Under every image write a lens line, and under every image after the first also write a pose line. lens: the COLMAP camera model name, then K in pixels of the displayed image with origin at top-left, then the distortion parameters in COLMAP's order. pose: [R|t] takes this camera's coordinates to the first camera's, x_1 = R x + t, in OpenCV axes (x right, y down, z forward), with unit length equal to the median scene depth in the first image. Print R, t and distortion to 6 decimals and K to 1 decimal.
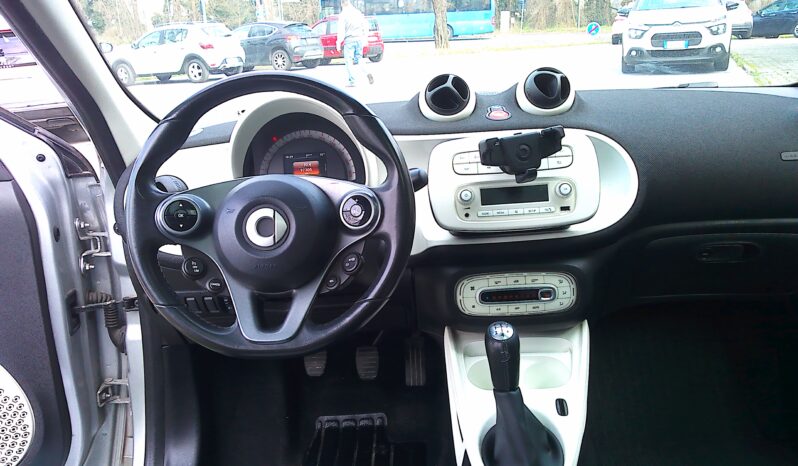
lens RADIAL K [[672.3, 0, 399.0], [0, 672.3, 233.0], [0, 0, 1]] dist [0.062951, -0.118963]
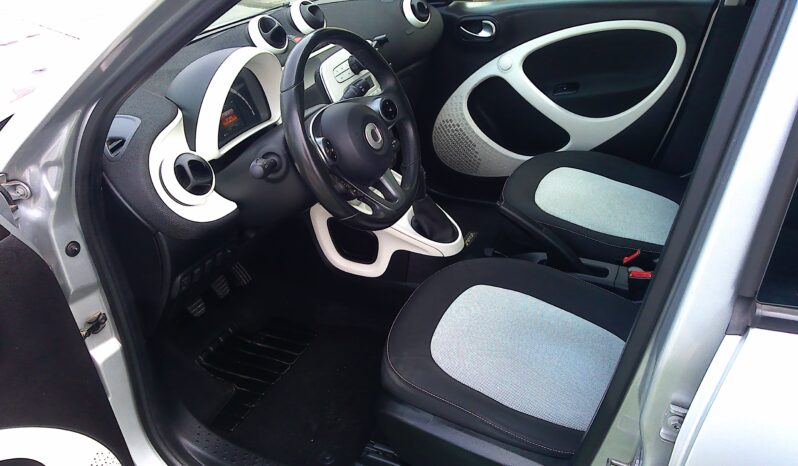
lens RADIAL K [[672.3, 0, 399.0], [0, 672.3, 233.0], [0, 0, 1]] dist [0.062951, -0.118963]
pose [[0.418127, -0.420557, 0.805172, -1.045936], [0.319523, 0.897822, 0.303021, -0.176863], [-0.850338, 0.130570, 0.509781, 0.181198]]
